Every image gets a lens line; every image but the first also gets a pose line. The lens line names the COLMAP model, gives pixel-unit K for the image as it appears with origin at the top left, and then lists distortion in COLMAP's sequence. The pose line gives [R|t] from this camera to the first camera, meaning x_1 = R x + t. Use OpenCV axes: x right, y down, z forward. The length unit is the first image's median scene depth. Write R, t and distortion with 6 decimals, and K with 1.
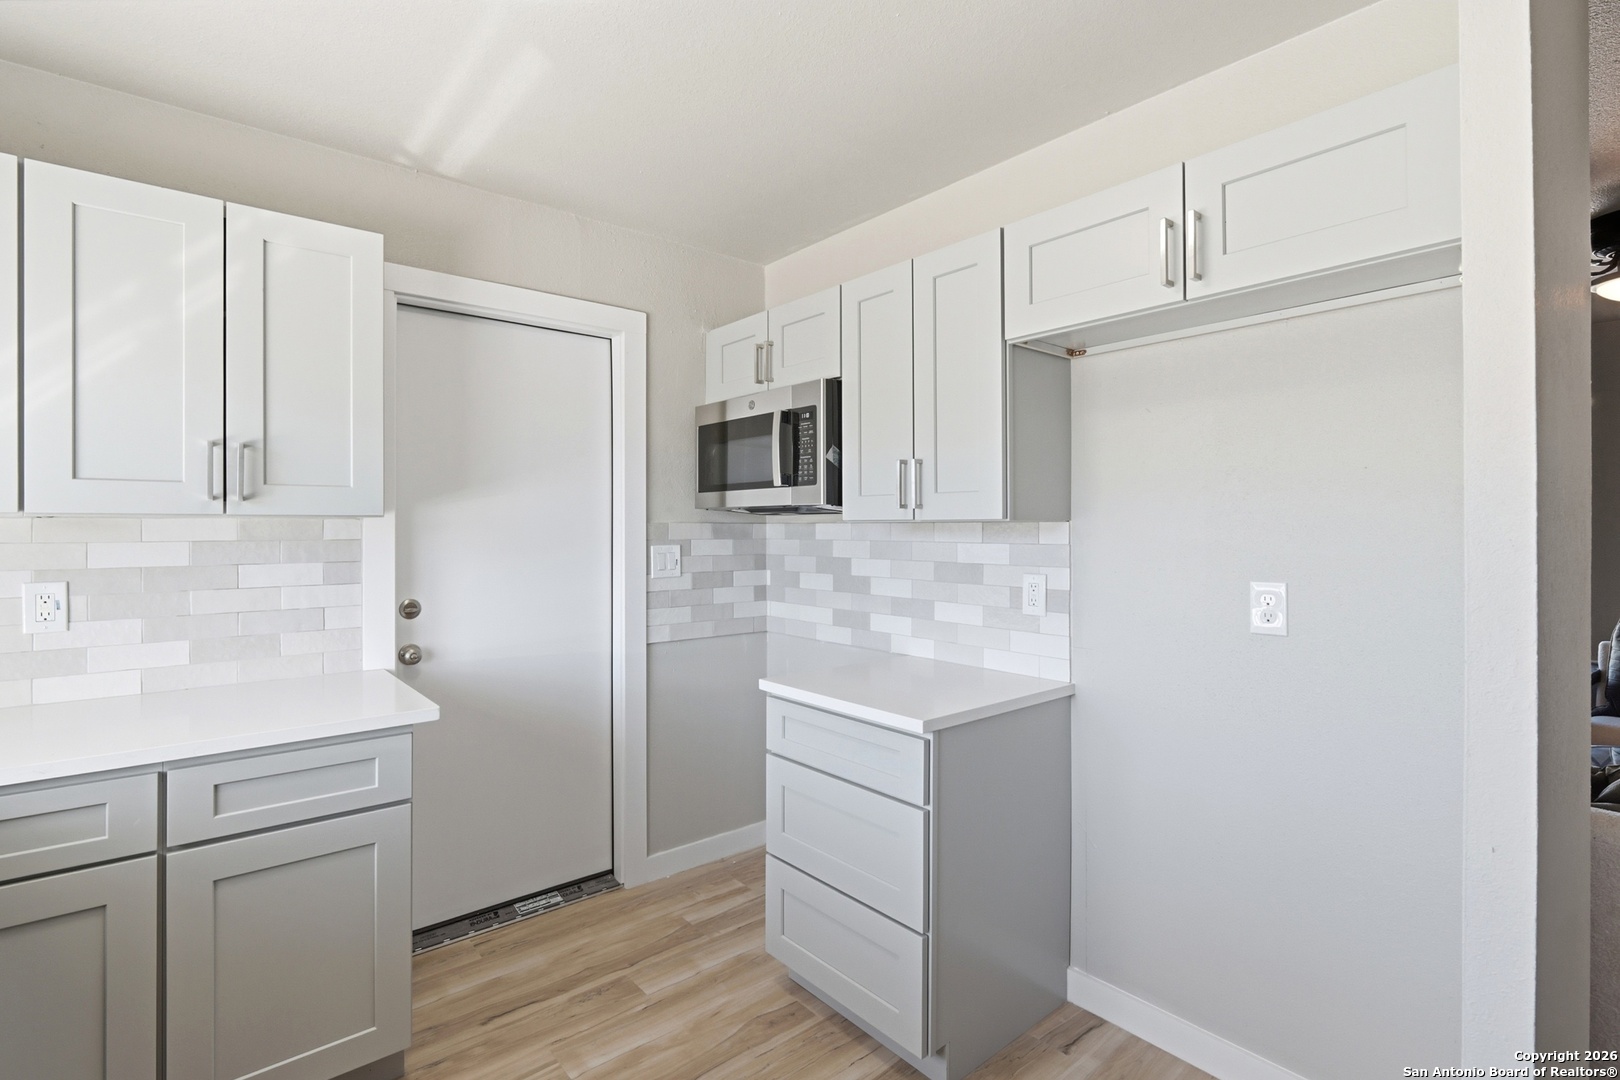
lens RADIAL K [[772.4, 0, 817.0], [0, 772.4, 526.9], [0, 0, 1]] dist [-0.009071, 0.001649]
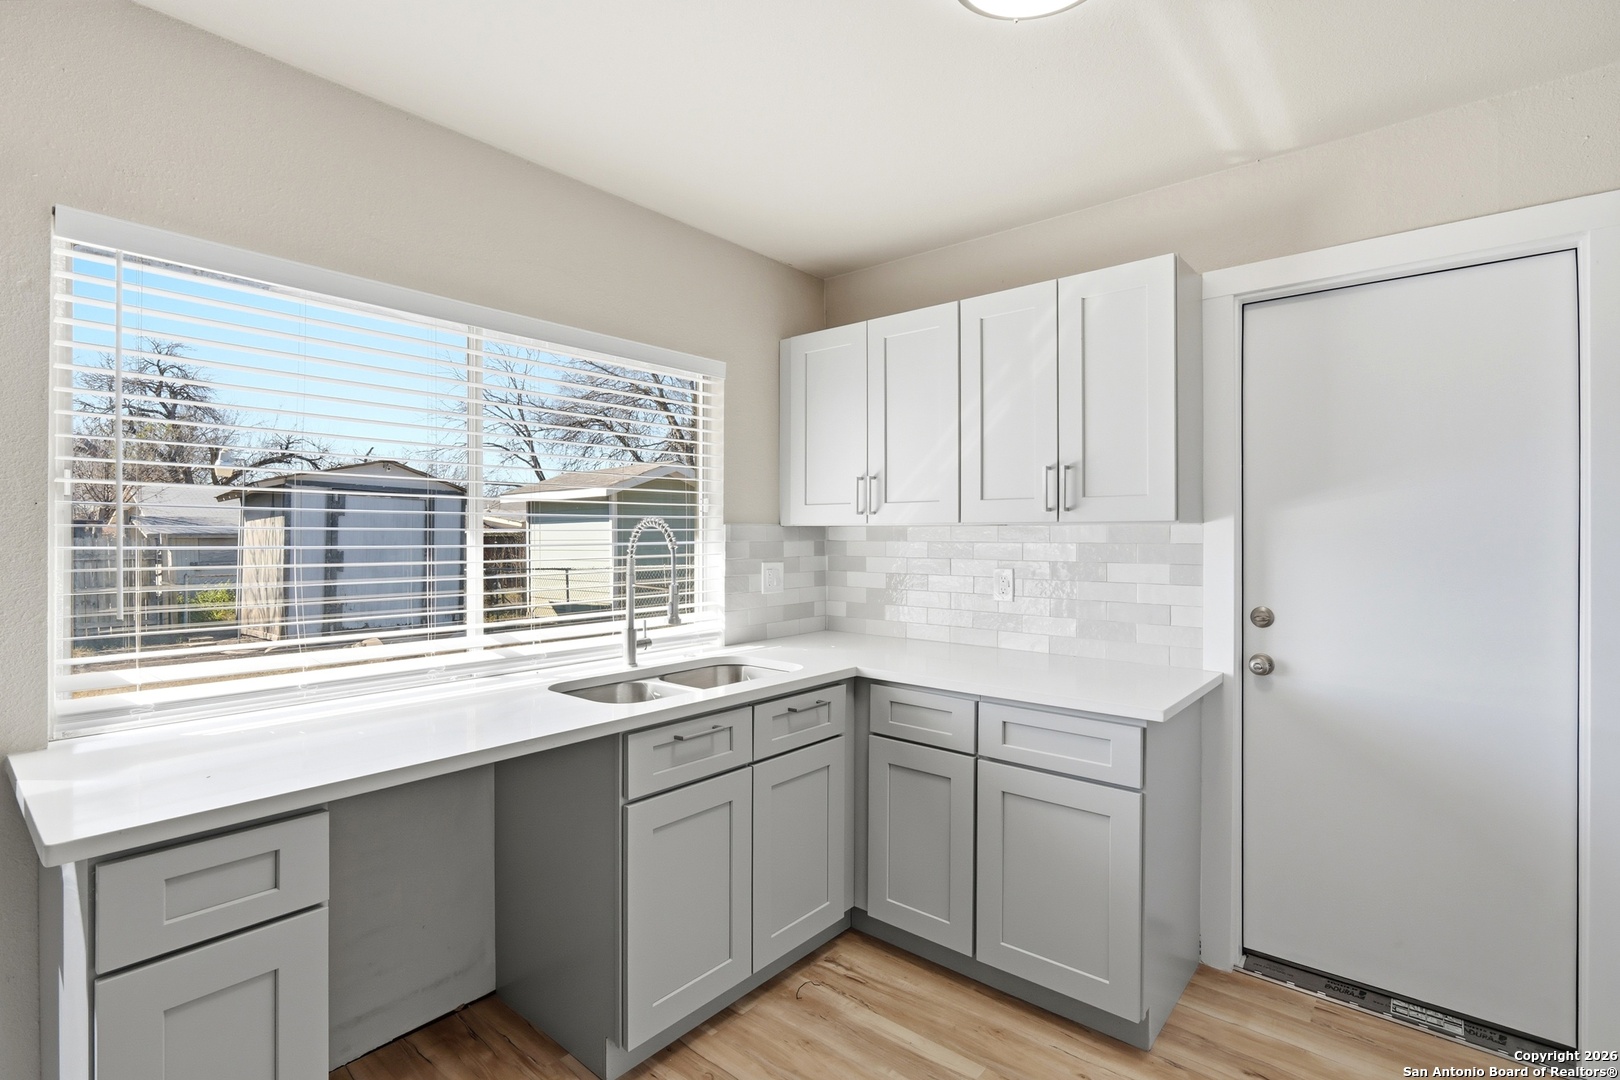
lens RADIAL K [[772.4, 0, 803.2], [0, 772.4, 534.2], [0, 0, 1]] dist [-0.009071, 0.001649]
pose [[0.149139, 0.004002, -0.988808, 0.366176], [-0.000940, 0.999992, 0.003905, -0.000461], [0.988816, 0.000347, 0.149141, 0.317290]]
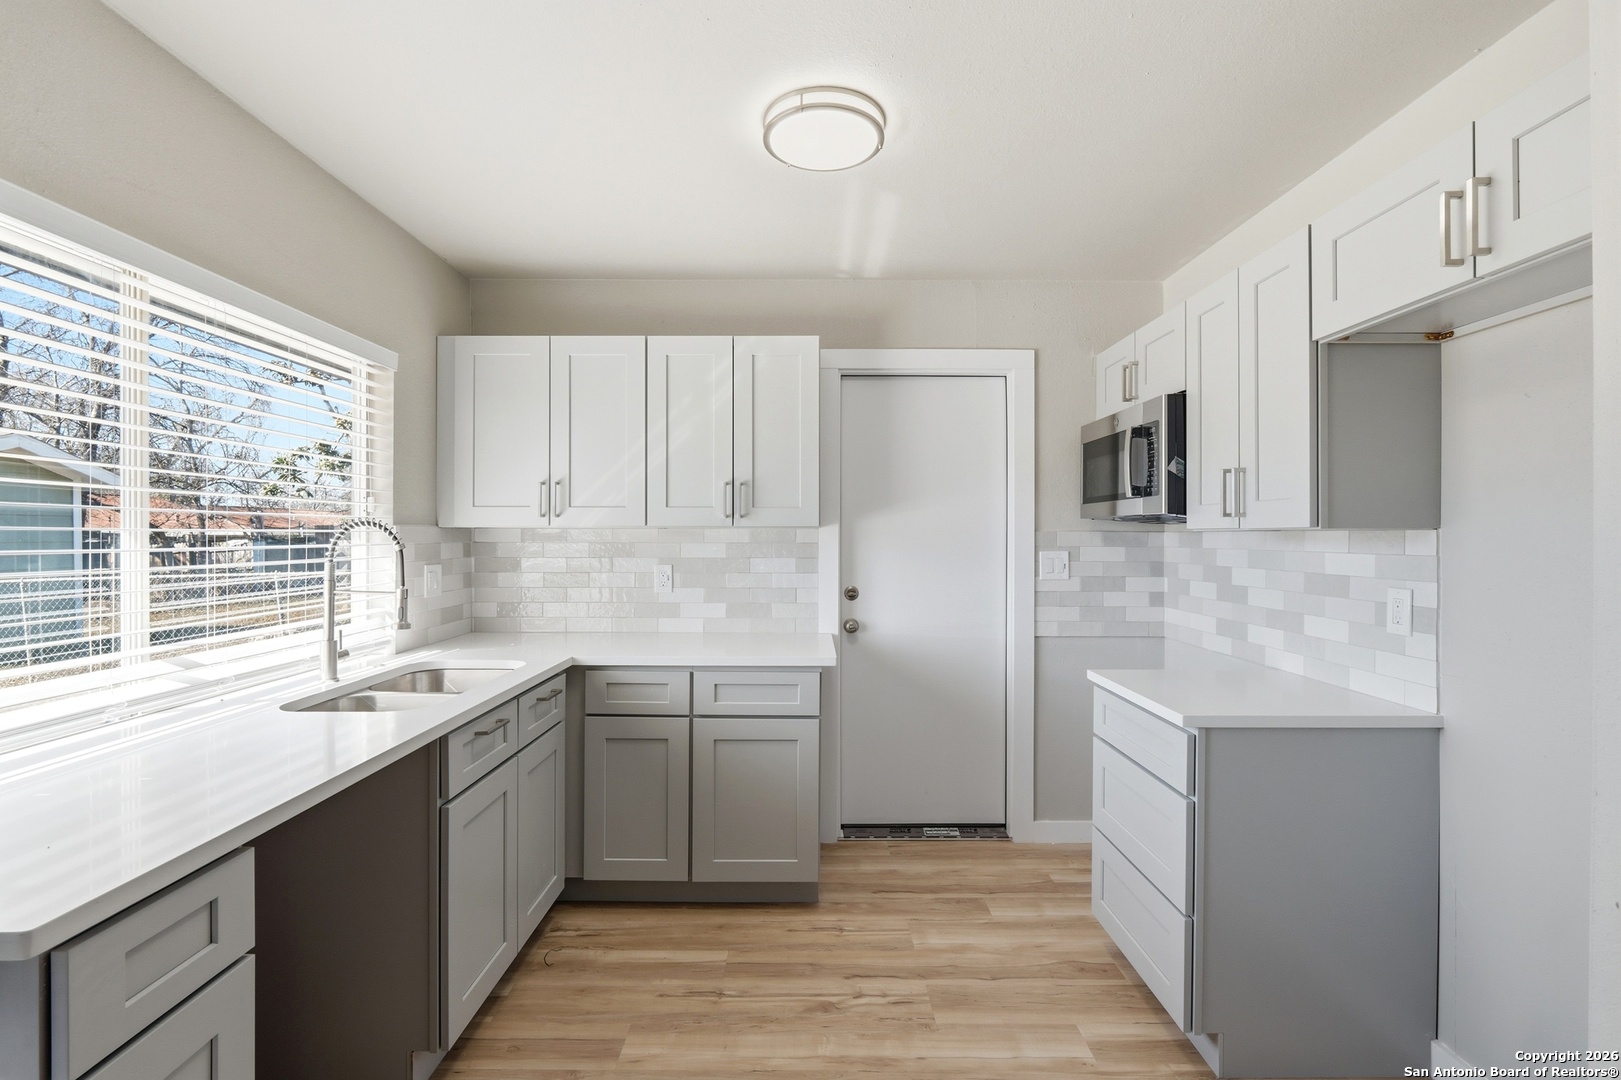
lens RADIAL K [[772.9, 0, 807.8], [0, 772.9, 537.0], [0, 0, 1]] dist [-0.009071, 0.001649]
pose [[0.758531, 0.004252, -0.651623, 0.354154], [-0.003314, 0.999991, 0.002667, 0.001547], [0.651628, 0.000137, 0.758539, -0.124672]]
